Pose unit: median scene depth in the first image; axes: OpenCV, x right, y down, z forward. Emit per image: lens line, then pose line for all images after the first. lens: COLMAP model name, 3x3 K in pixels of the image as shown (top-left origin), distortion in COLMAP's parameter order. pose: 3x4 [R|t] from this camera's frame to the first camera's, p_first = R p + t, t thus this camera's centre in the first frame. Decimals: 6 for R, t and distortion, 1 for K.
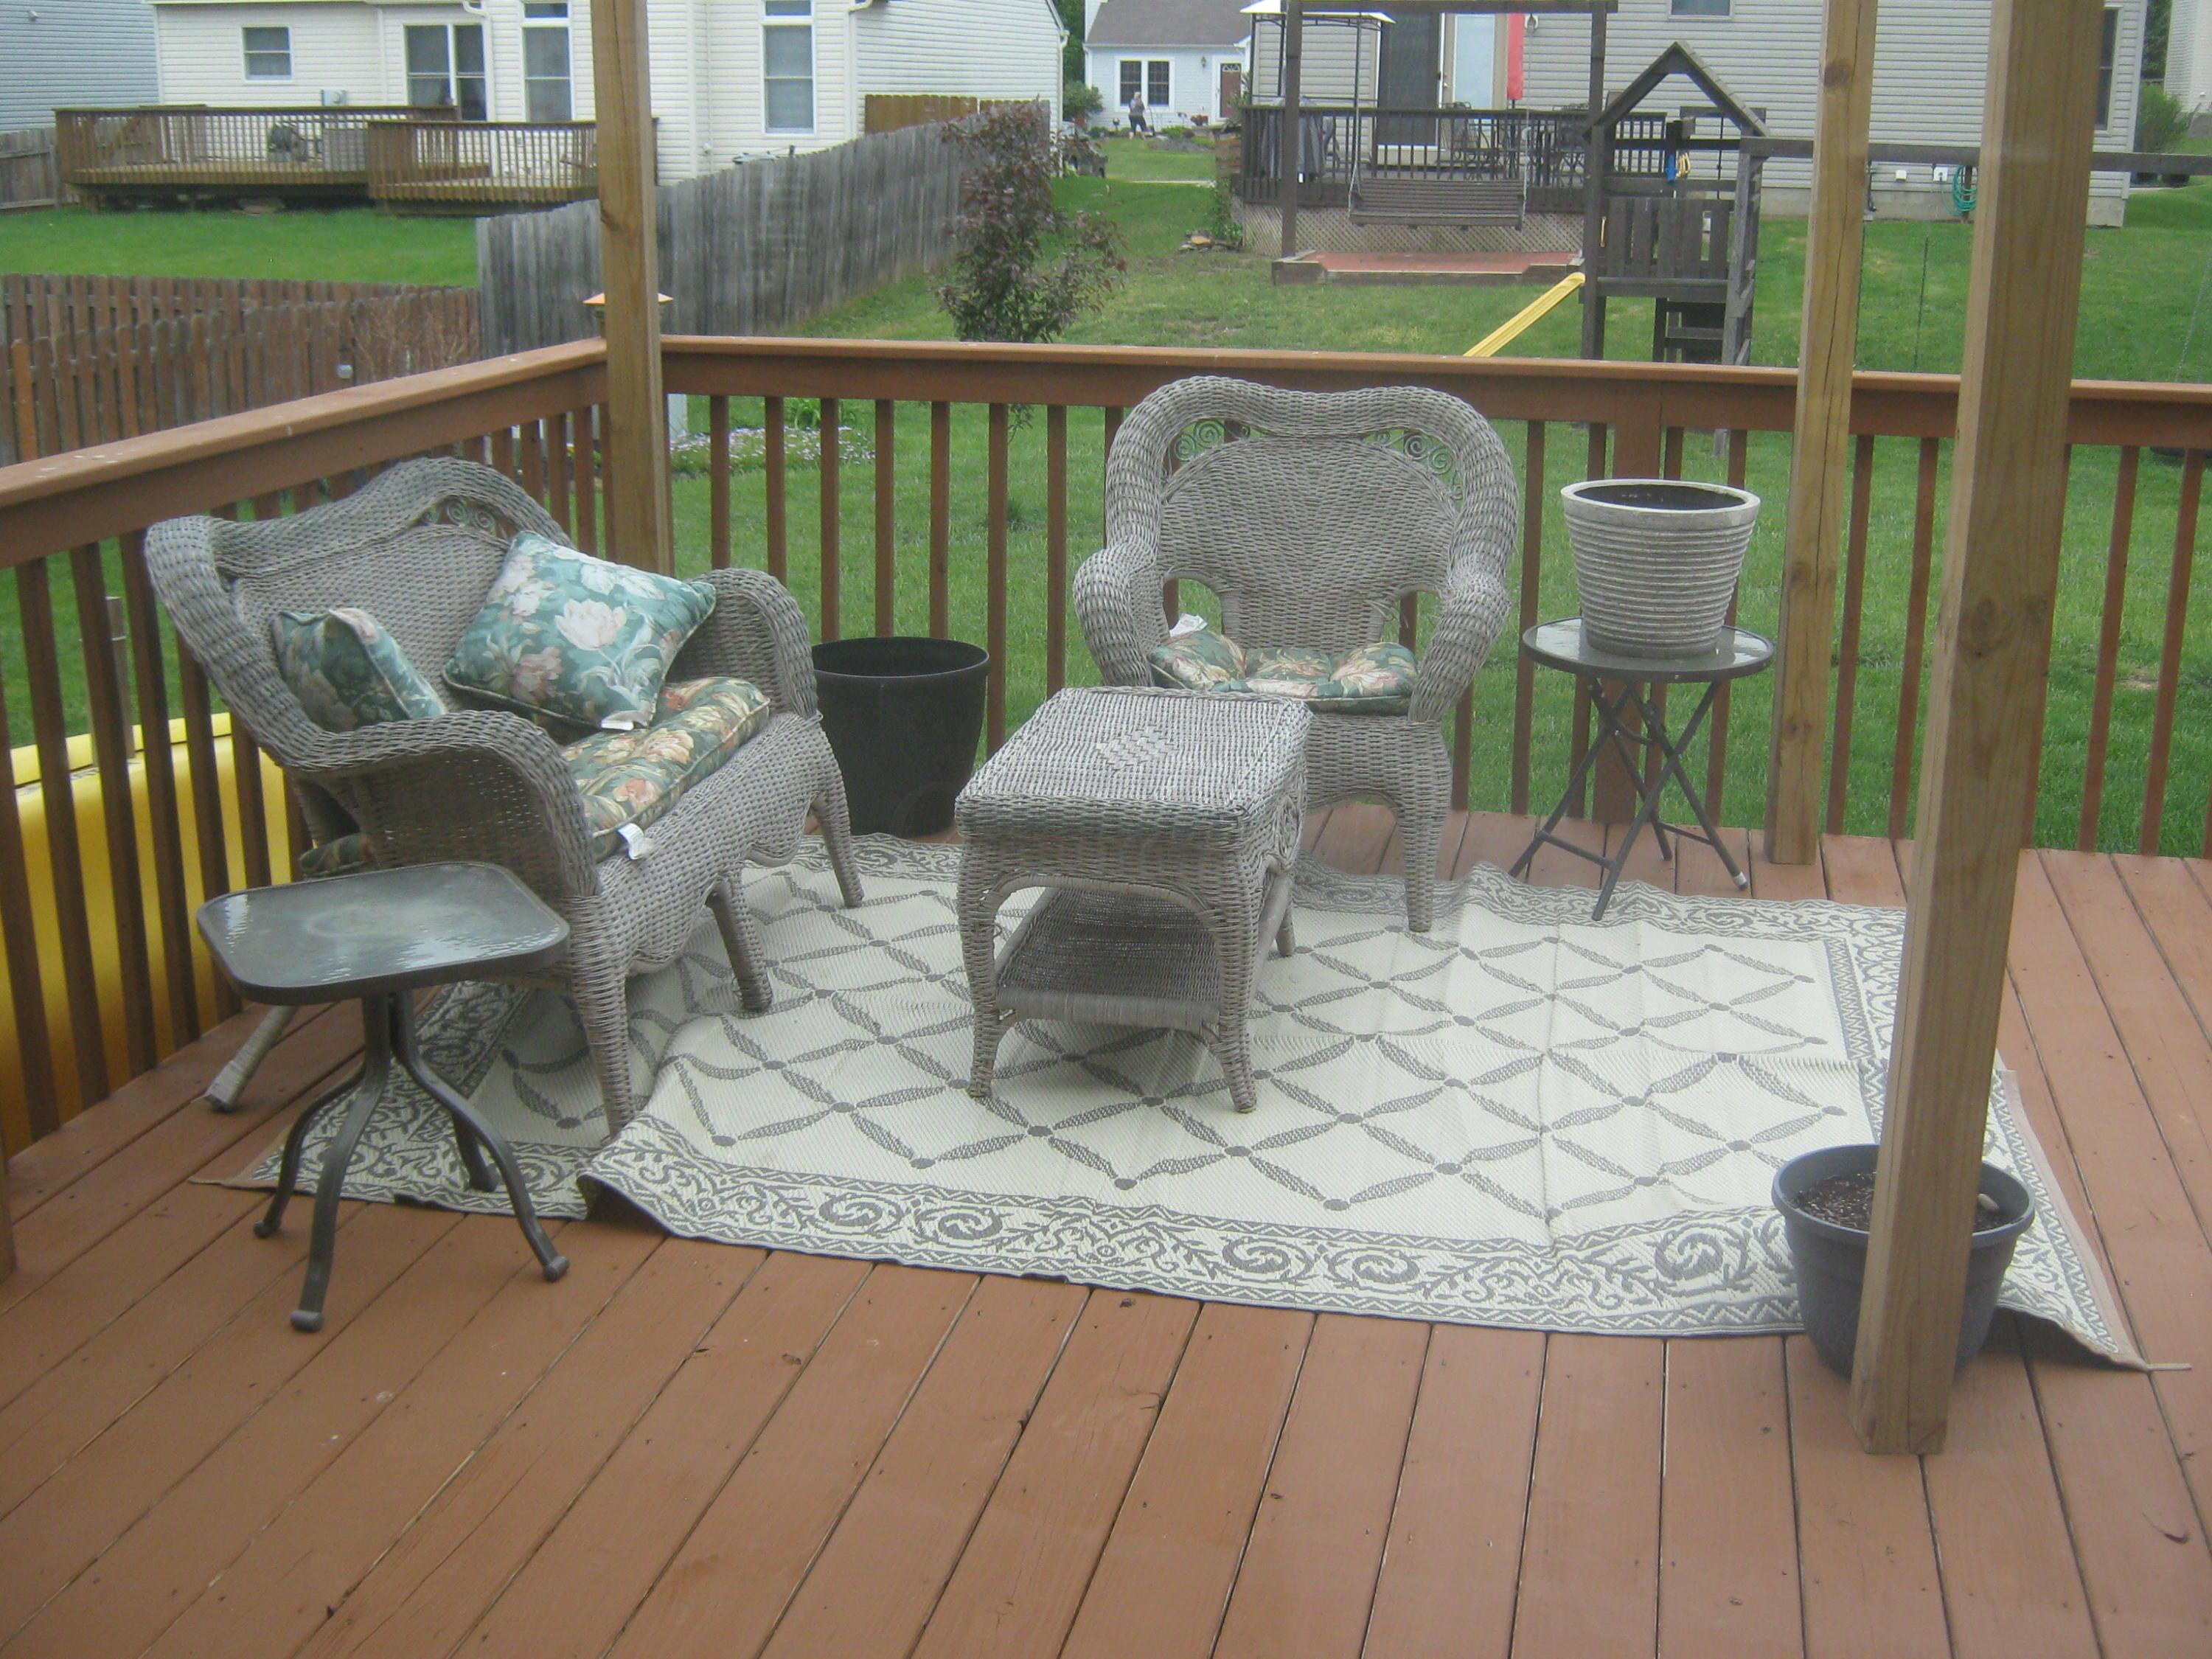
lens RADIAL K [[2511.0, 0, 1106.0], [0, 2511.0, 829.5], [0, 0, 1]] dist [-0.101013, -0.003401]
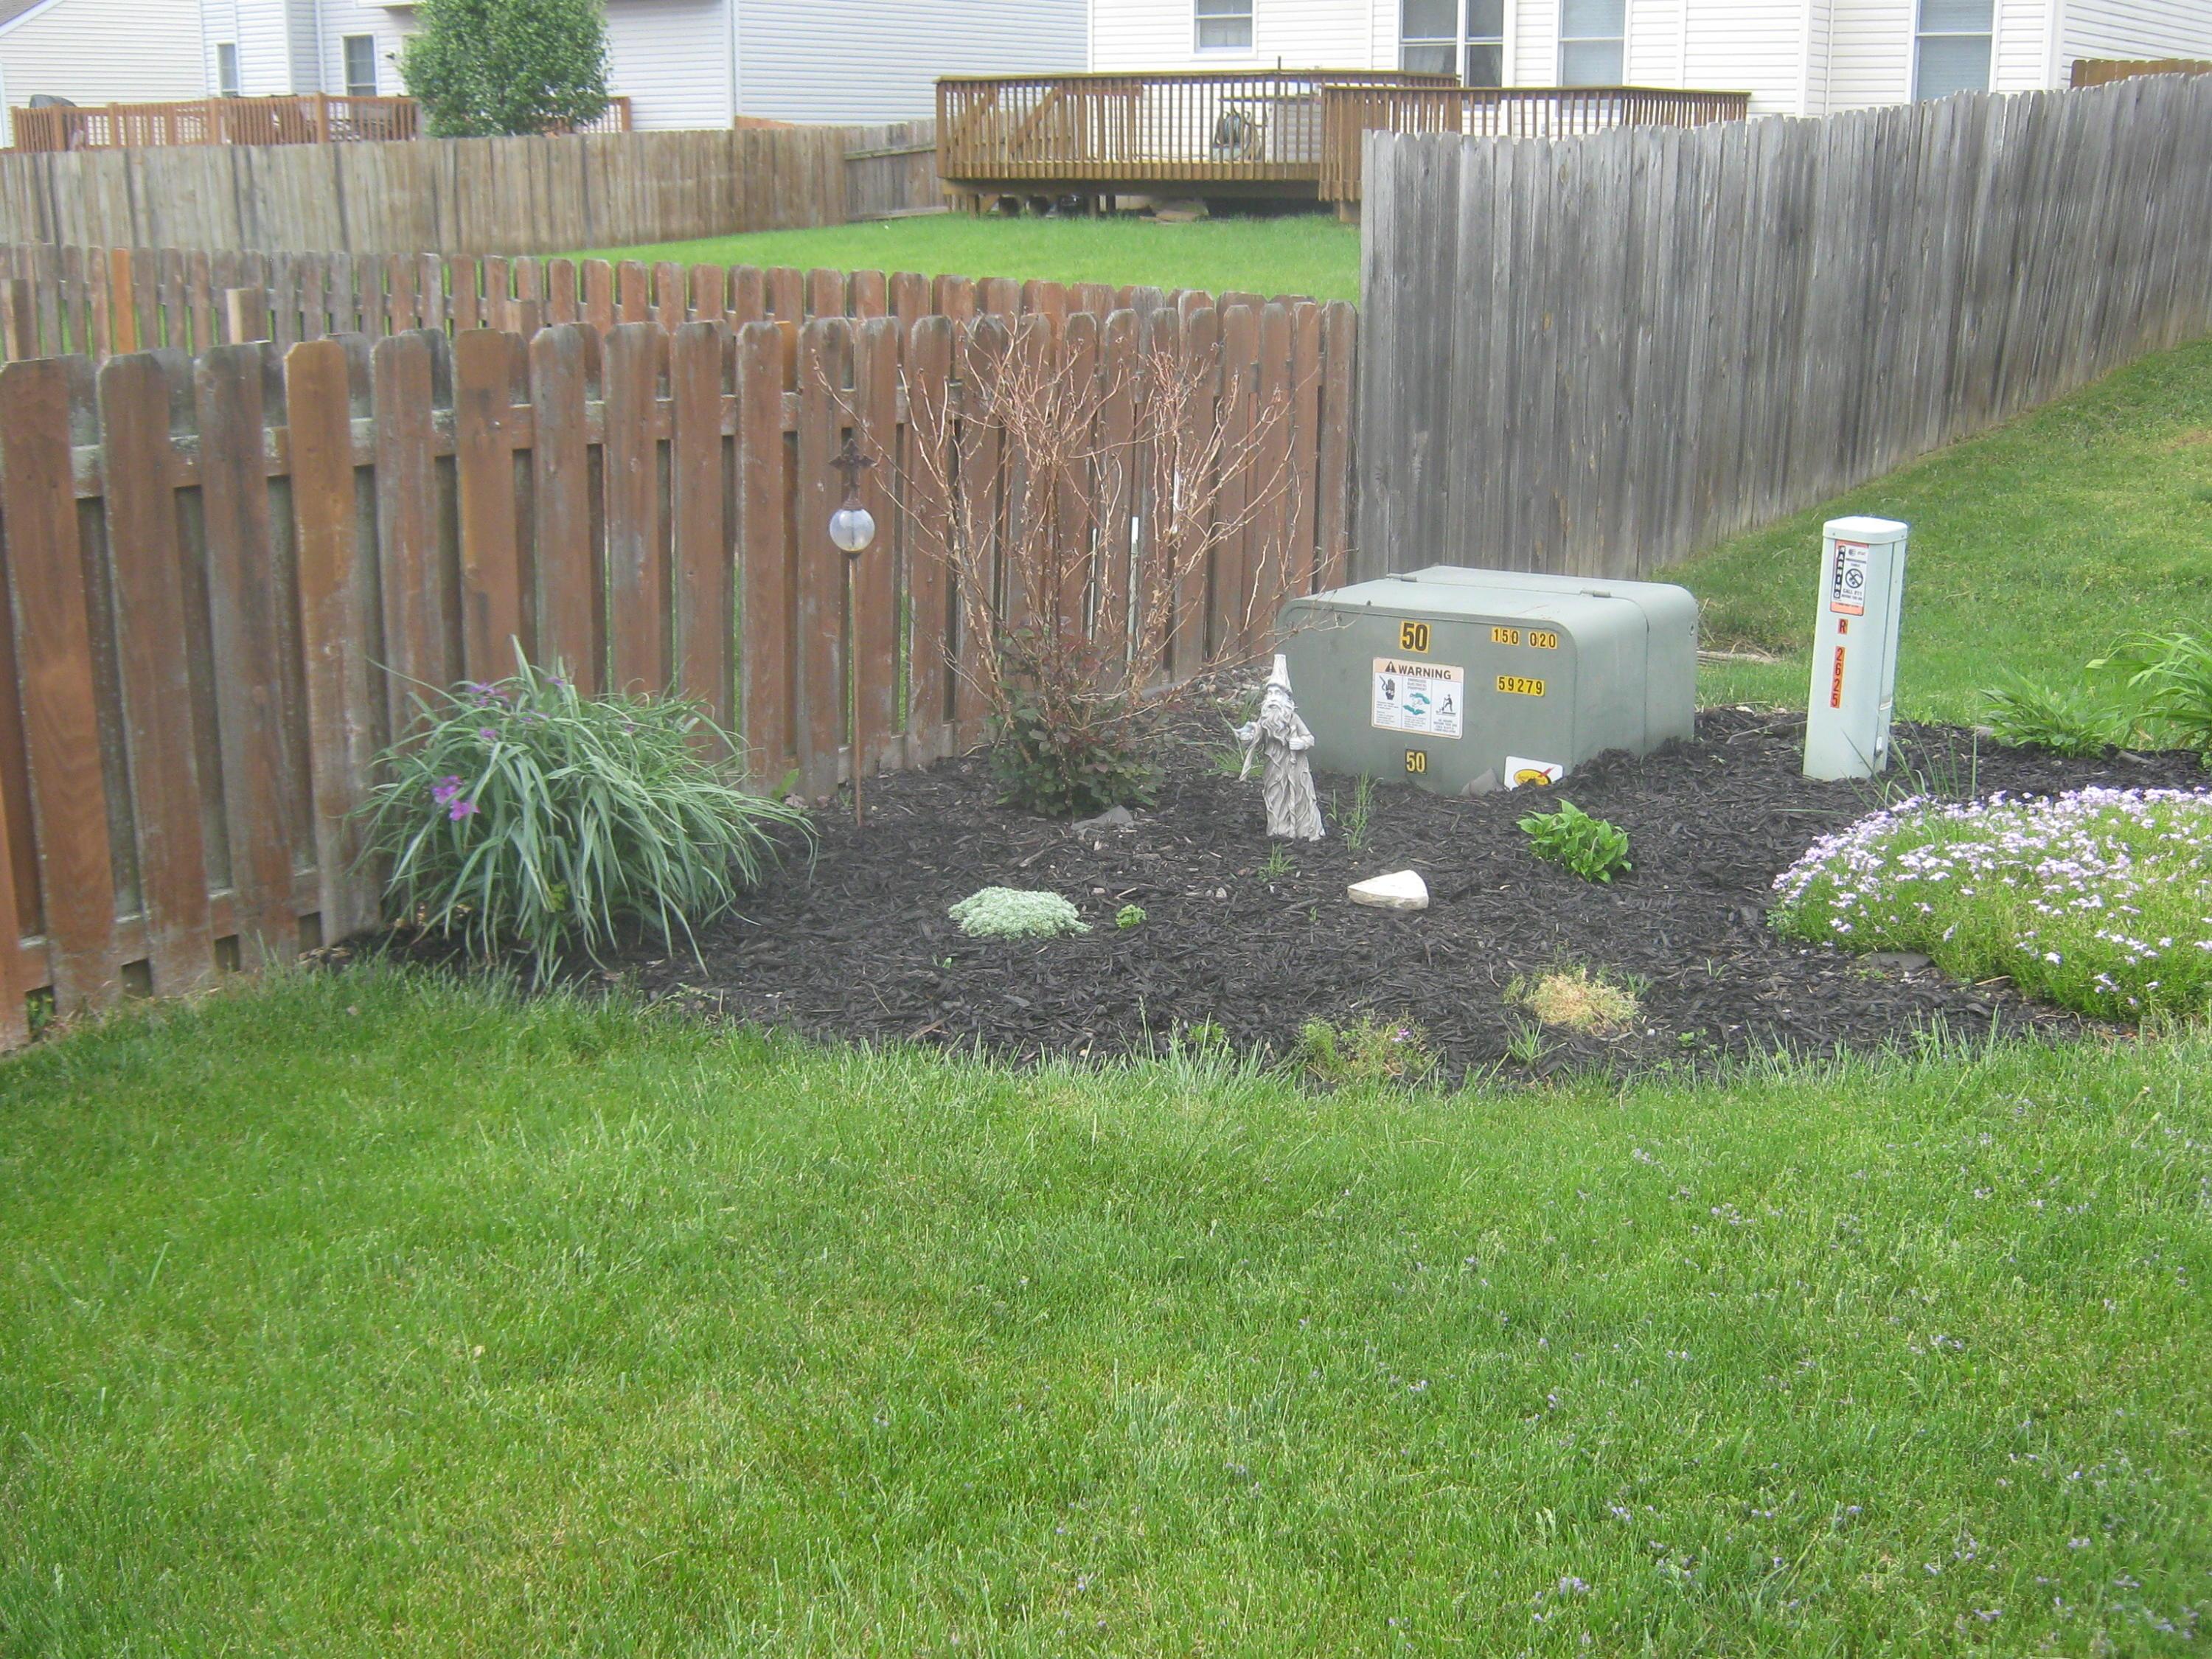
lens RADIAL K [[2511.0, 0, 1106.0], [0, 2511.0, 829.5], [0, 0, 1]] dist [-0.101013, -0.003401]
pose [[0.919668, 0.091871, -0.381800, -0.082252], [-0.101601, 0.994811, -0.005355, -0.081710], [0.379327, 0.043716, 0.924229, 0.394708]]
